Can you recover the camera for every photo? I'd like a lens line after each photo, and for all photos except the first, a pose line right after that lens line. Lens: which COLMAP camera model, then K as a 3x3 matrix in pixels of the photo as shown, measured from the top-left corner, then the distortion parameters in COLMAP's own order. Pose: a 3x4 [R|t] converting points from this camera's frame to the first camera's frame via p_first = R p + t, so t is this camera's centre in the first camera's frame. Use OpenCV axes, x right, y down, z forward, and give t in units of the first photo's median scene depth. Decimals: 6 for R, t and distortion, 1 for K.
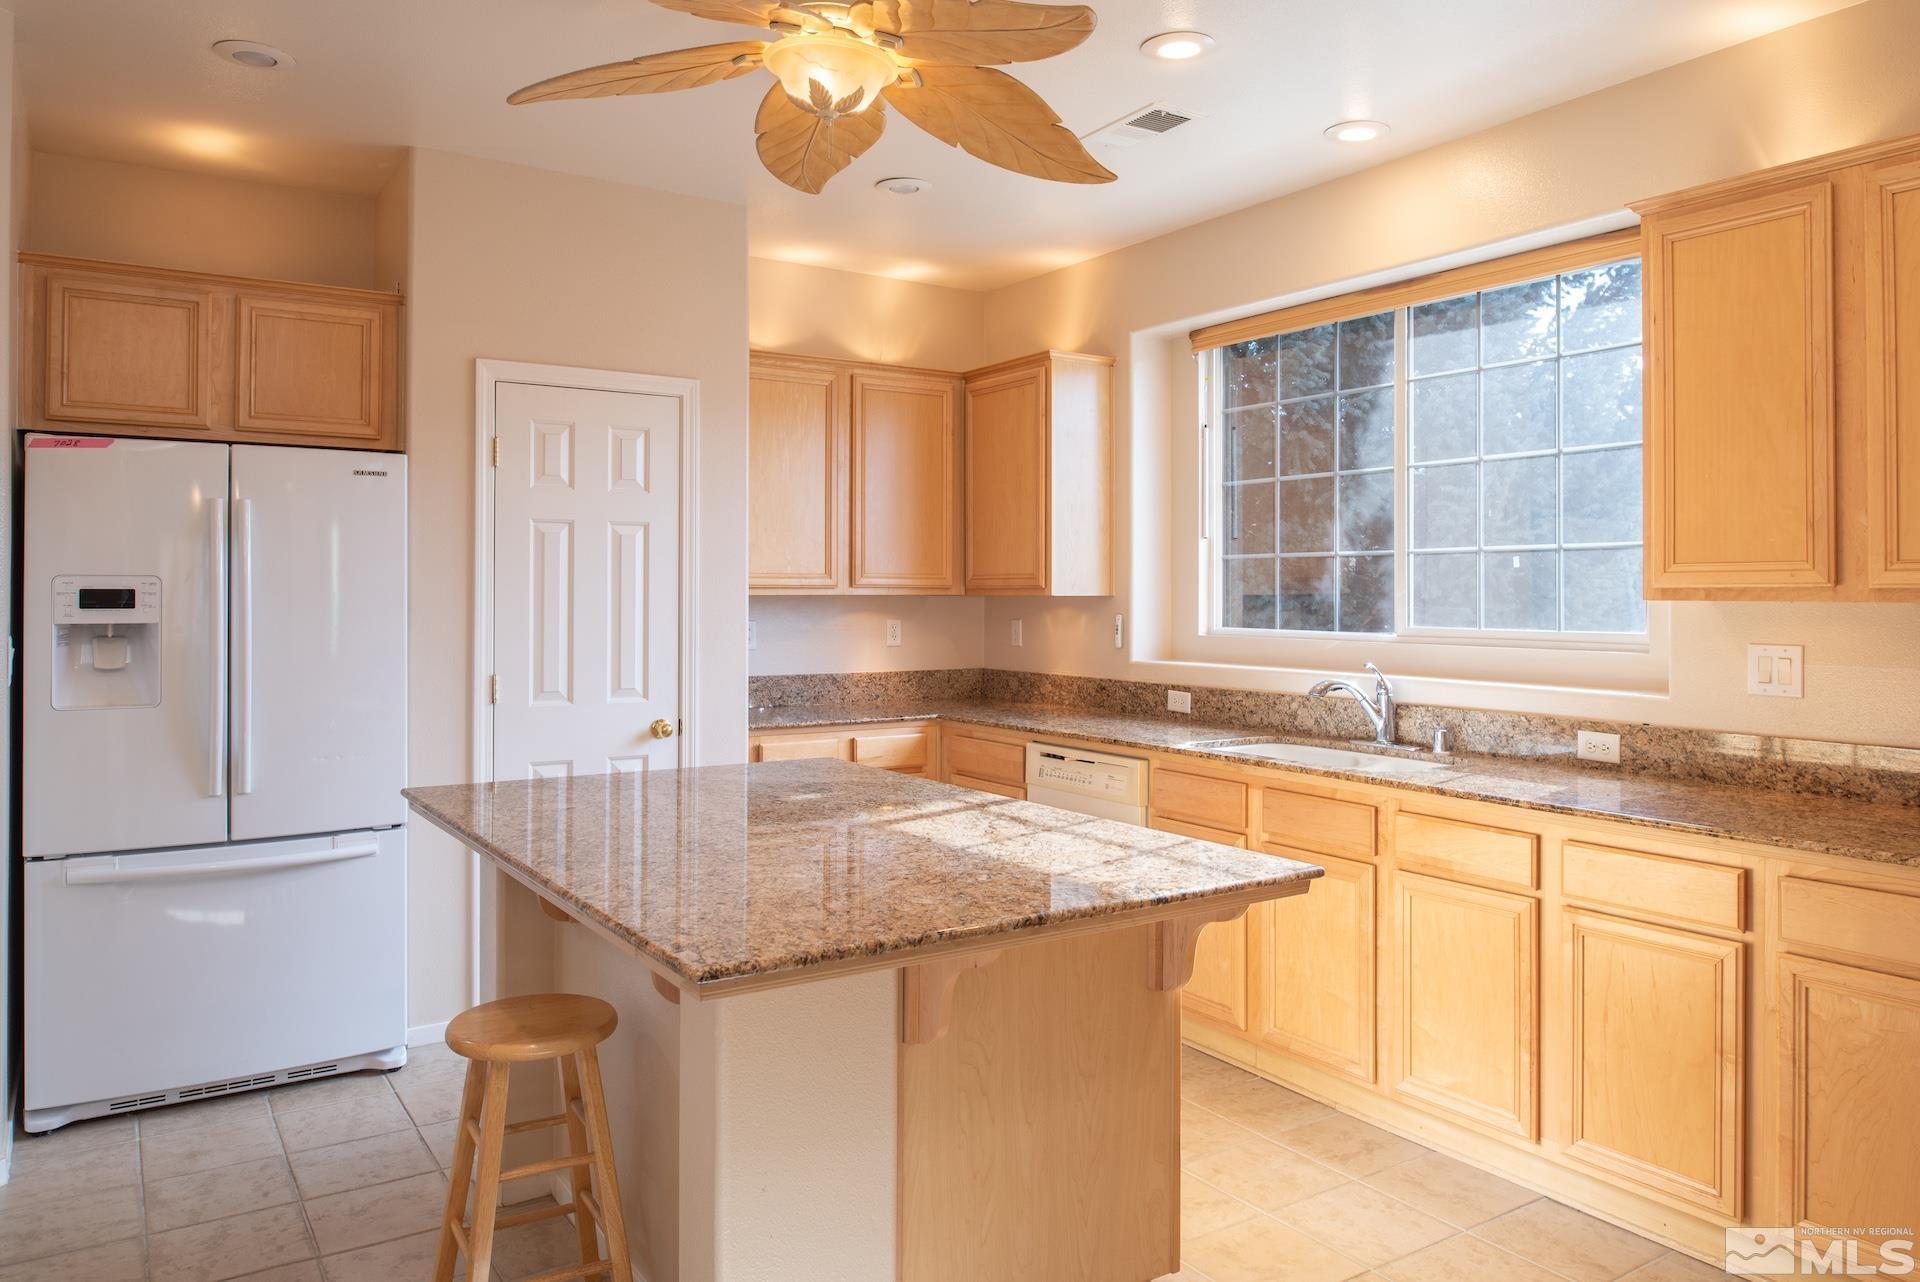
lens RADIAL K [[1319.4, 0, 961.3], [0, 1319.4, 643.7], [0, 0, 1]] dist [-0.027441, 0.005185]
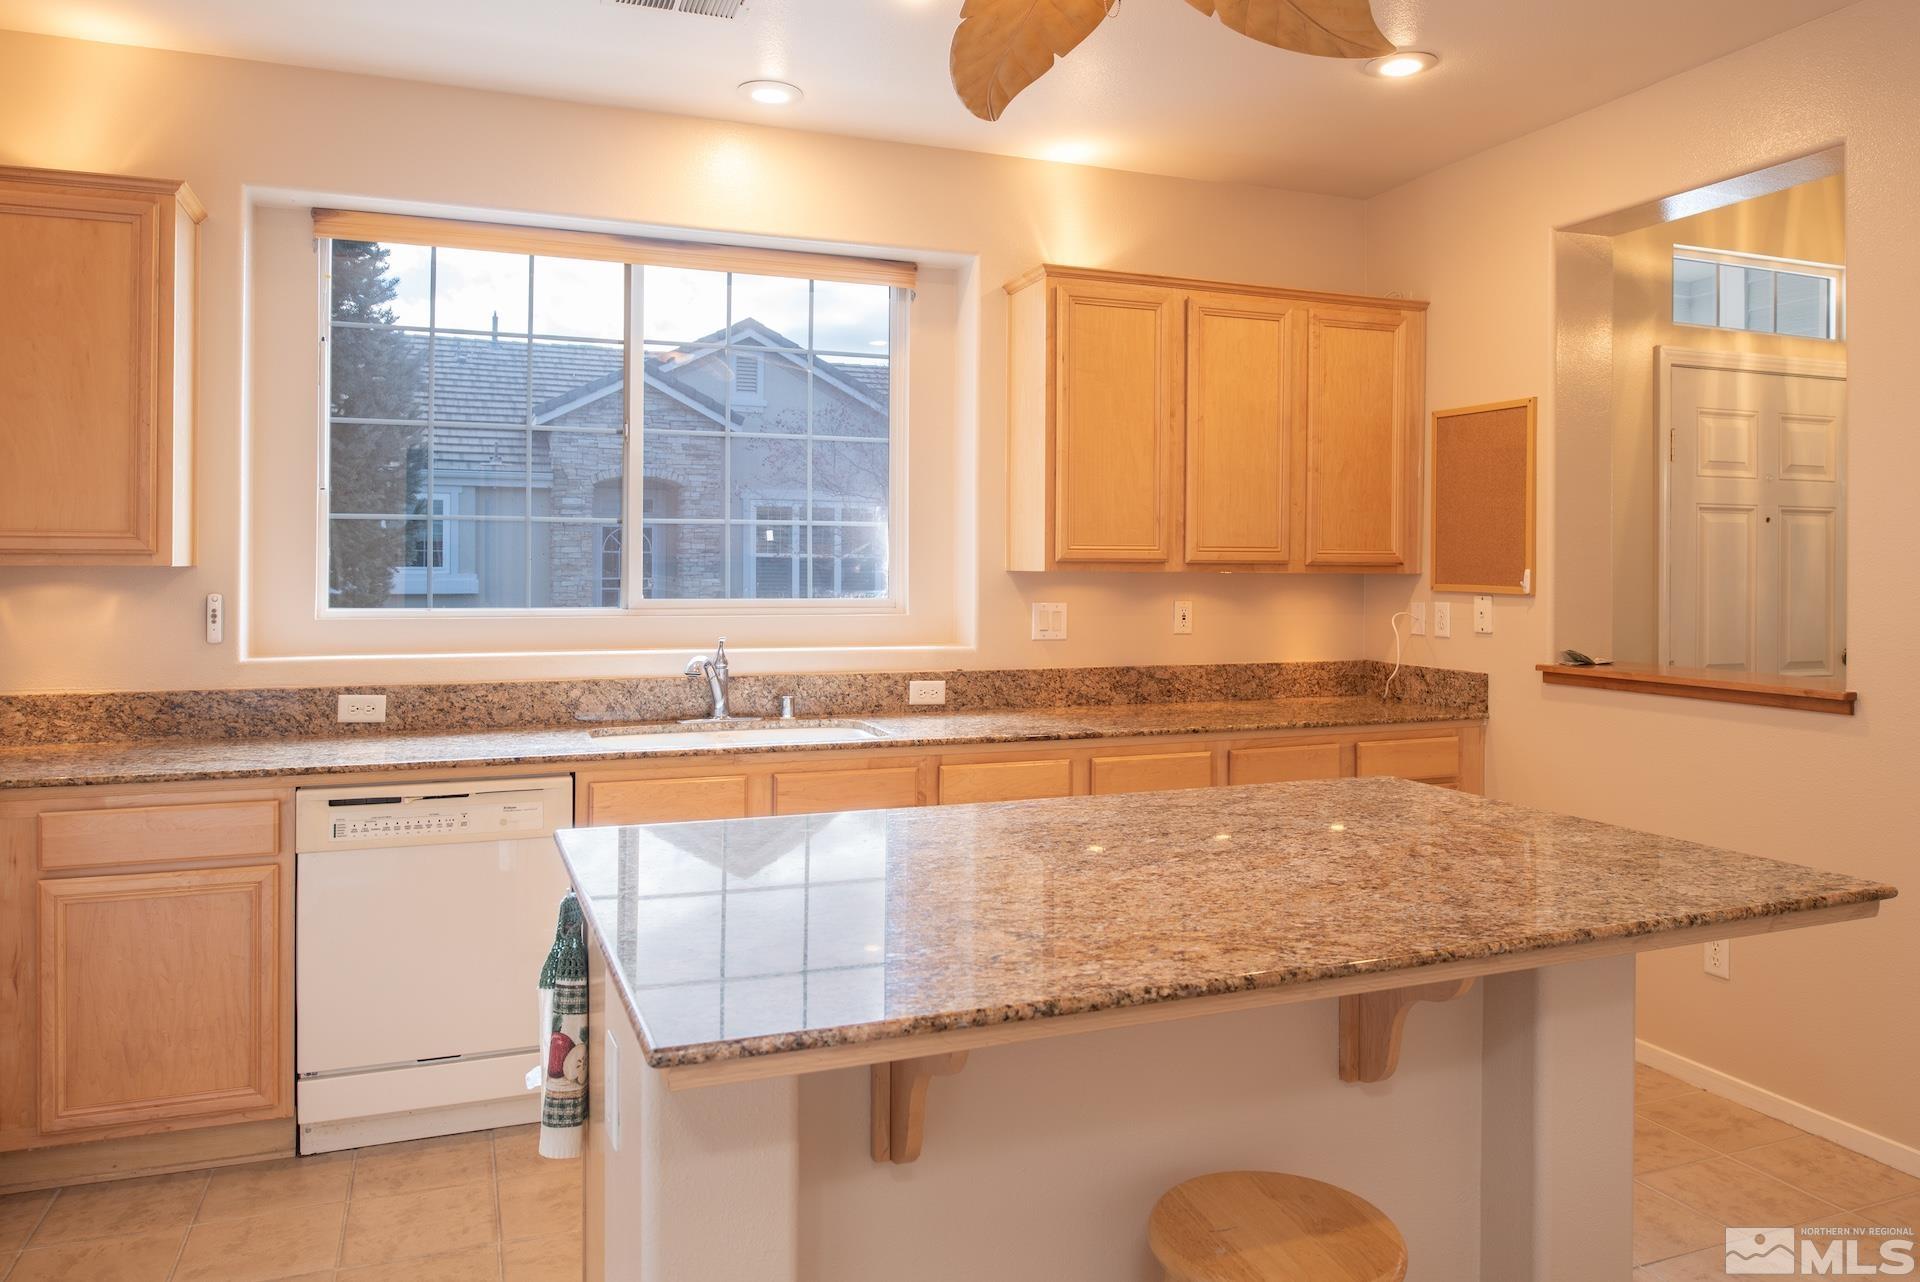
lens RADIAL K [[1319.4, 0, 960.8], [0, 1319.4, 635.5], [0, 0, 1]] dist [-0.027441, 0.005185]
pose [[0.184073, -0.052520, 0.981509, -0.534715], [0.030597, 0.998394, 0.047685, -0.024081], [-0.982436, 0.021254, 0.185384, 0.562204]]
